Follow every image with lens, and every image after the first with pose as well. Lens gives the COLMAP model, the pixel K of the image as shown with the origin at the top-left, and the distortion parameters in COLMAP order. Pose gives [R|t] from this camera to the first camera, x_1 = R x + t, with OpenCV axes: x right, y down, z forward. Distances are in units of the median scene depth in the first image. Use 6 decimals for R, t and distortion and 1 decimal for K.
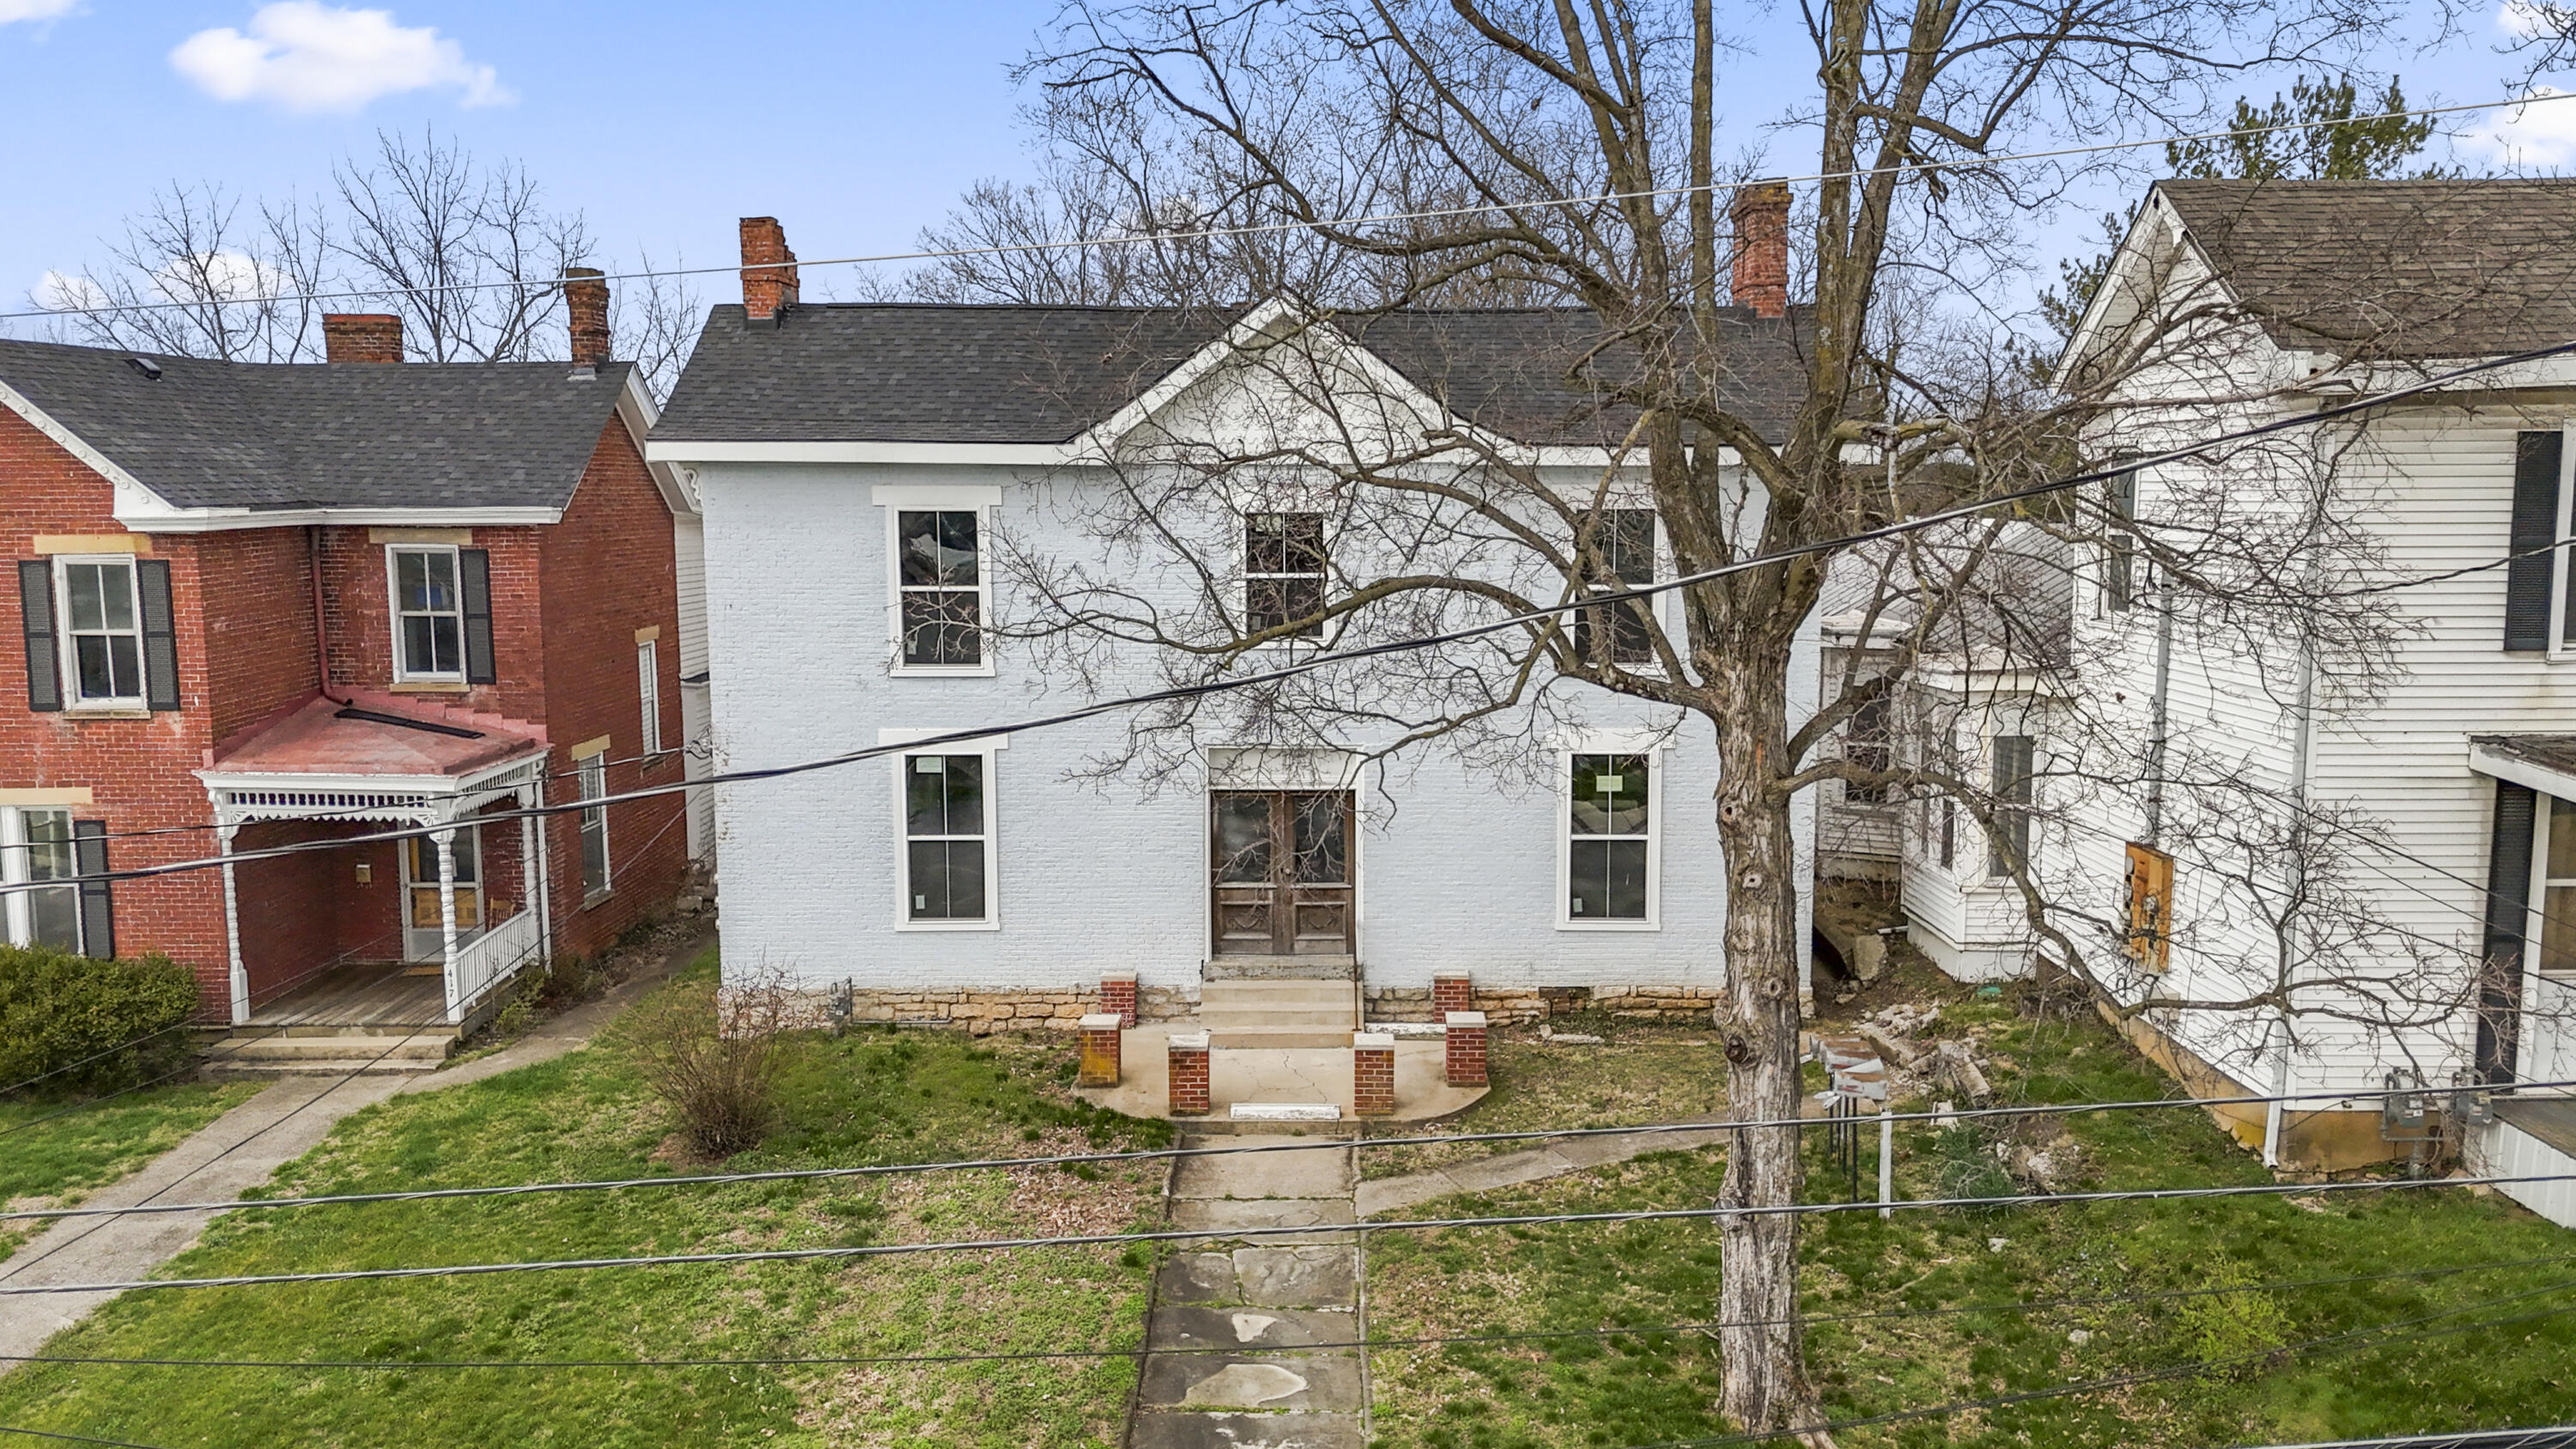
lens RADIAL K [[1896.5, 0, 1304.7], [0, 1896.5, 712.7], [0, 0, 1]] dist [0.126712, -0.144838]
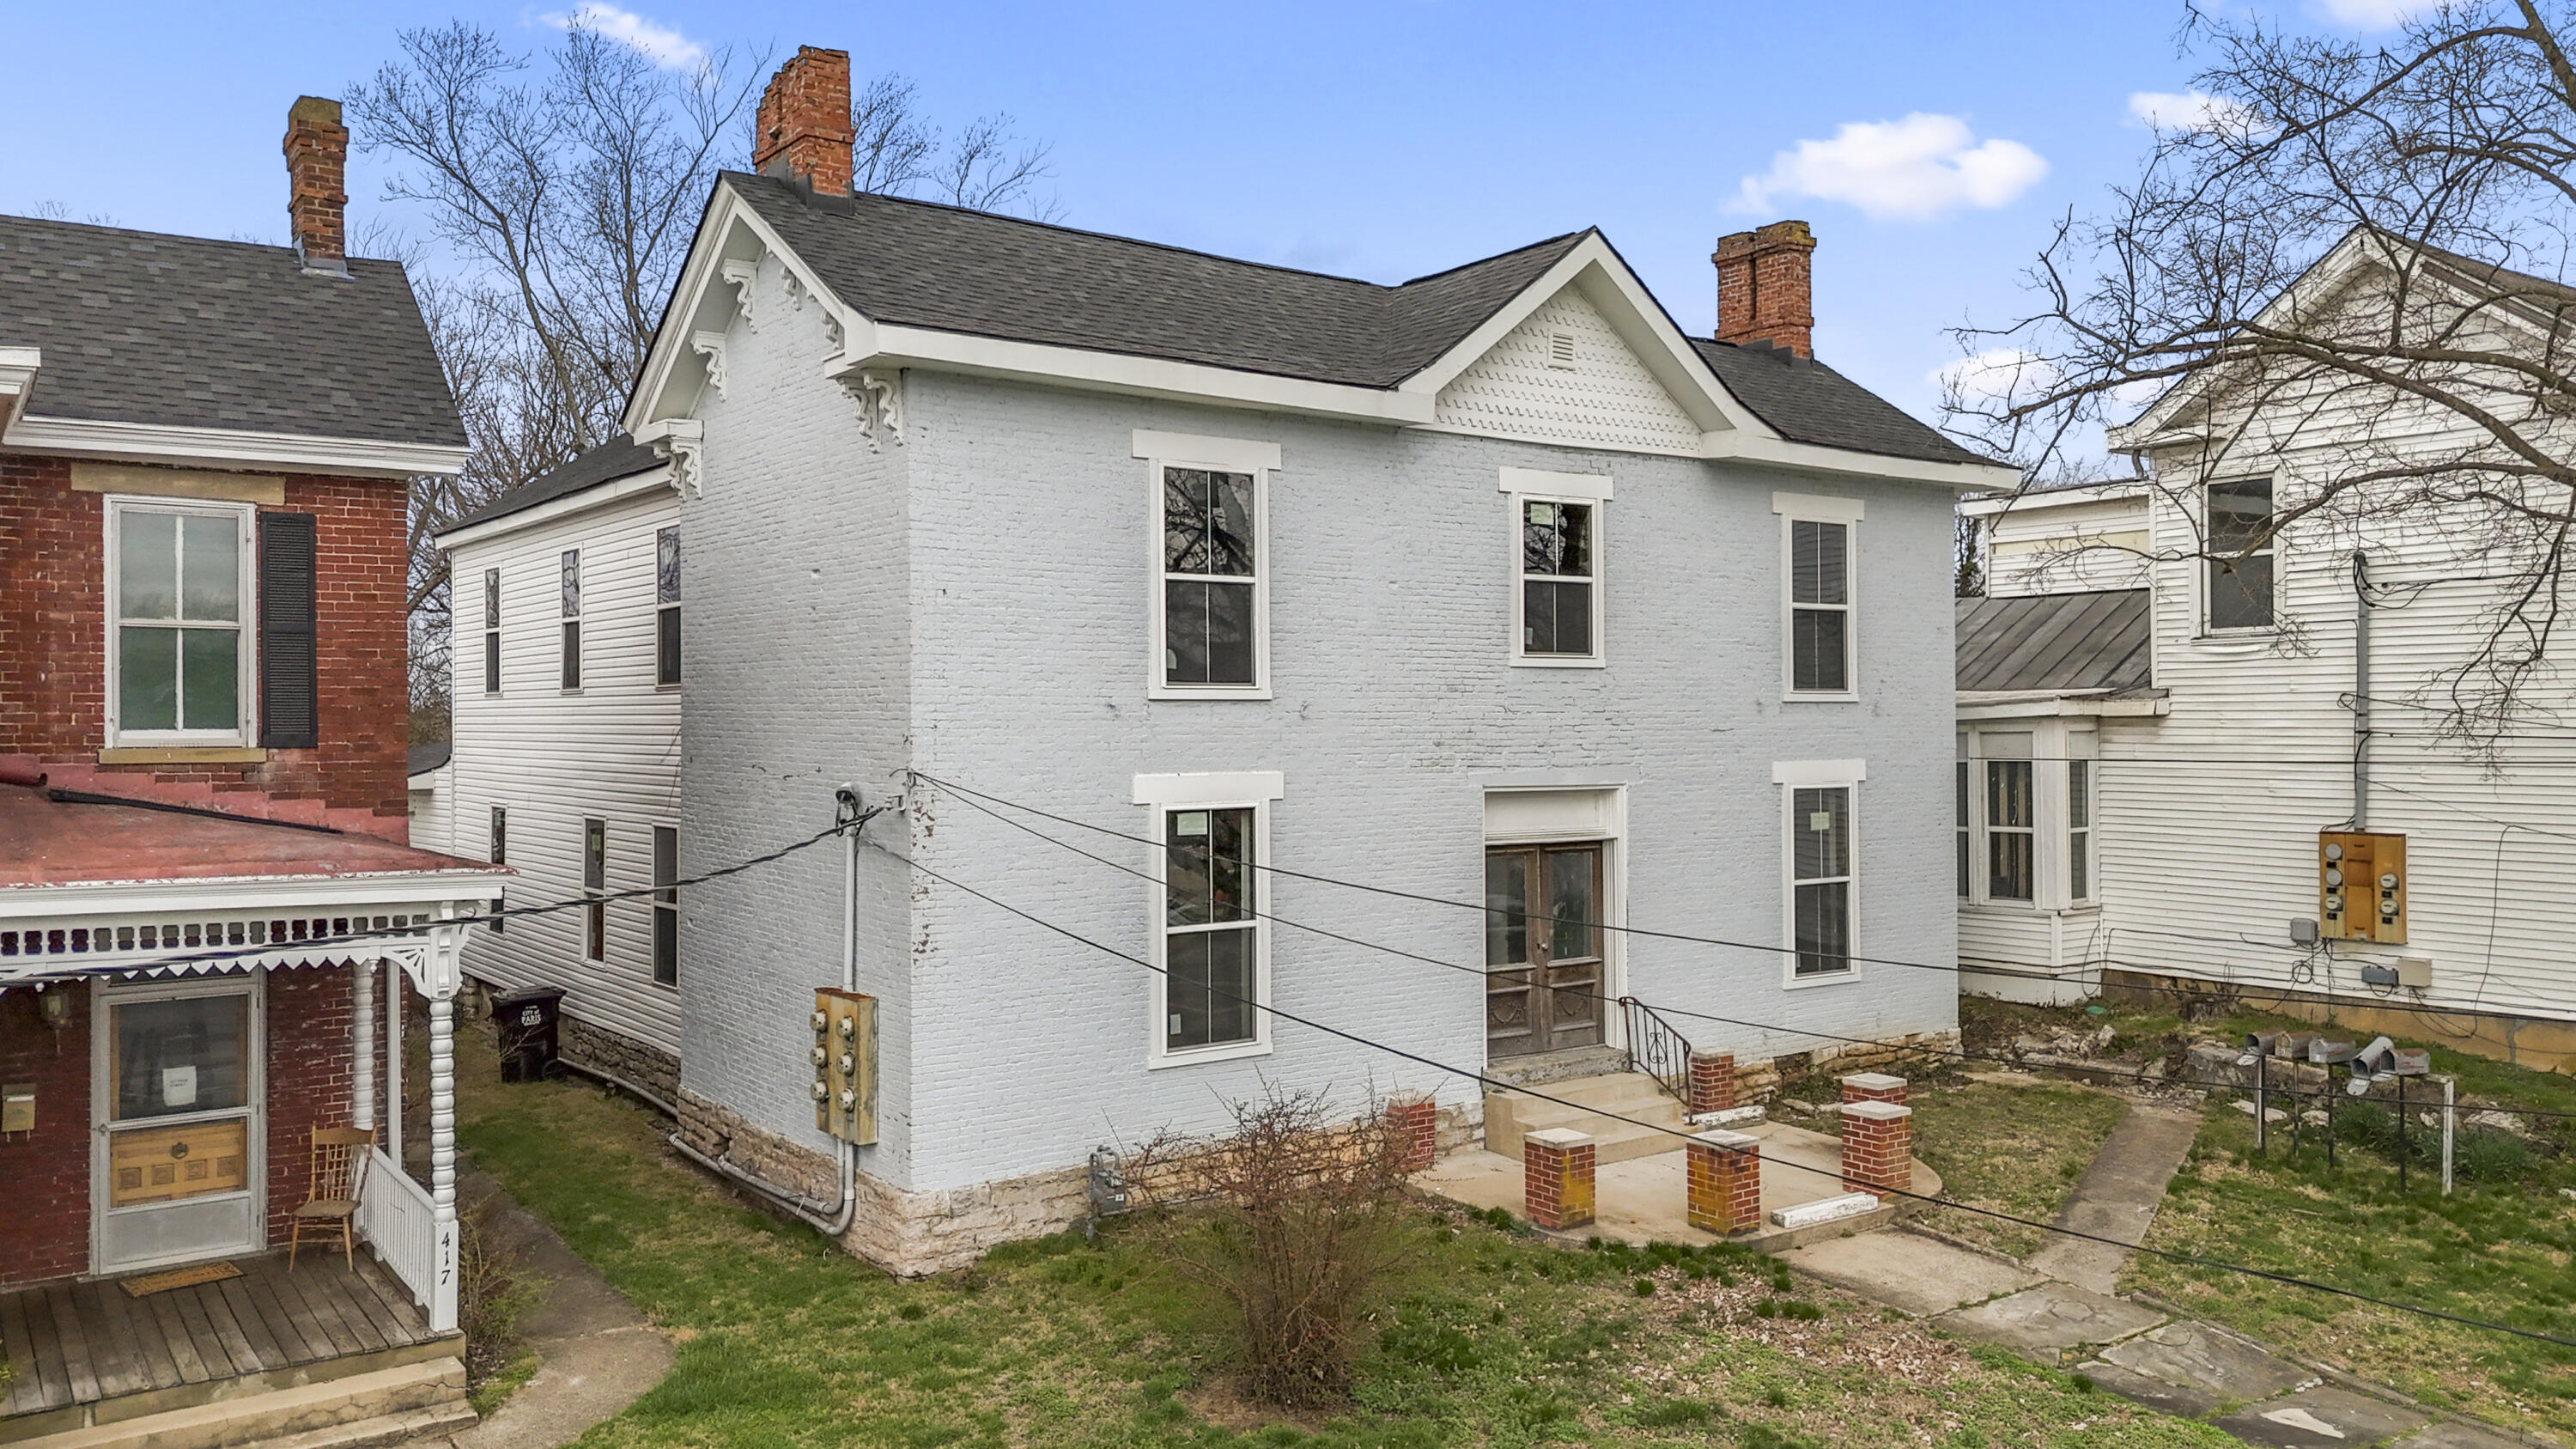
lens RADIAL K [[1896.5, 0, 1304.7], [0, 1896.5, 712.7], [0, 0, 1]] dist [0.126712, -0.144838]
pose [[0.805773, 0.001792, 0.592221, -0.580971], [0.071703, 0.992344, -0.100563, 0.059926], [-0.587867, 0.123495, 0.799476, 0.403497]]
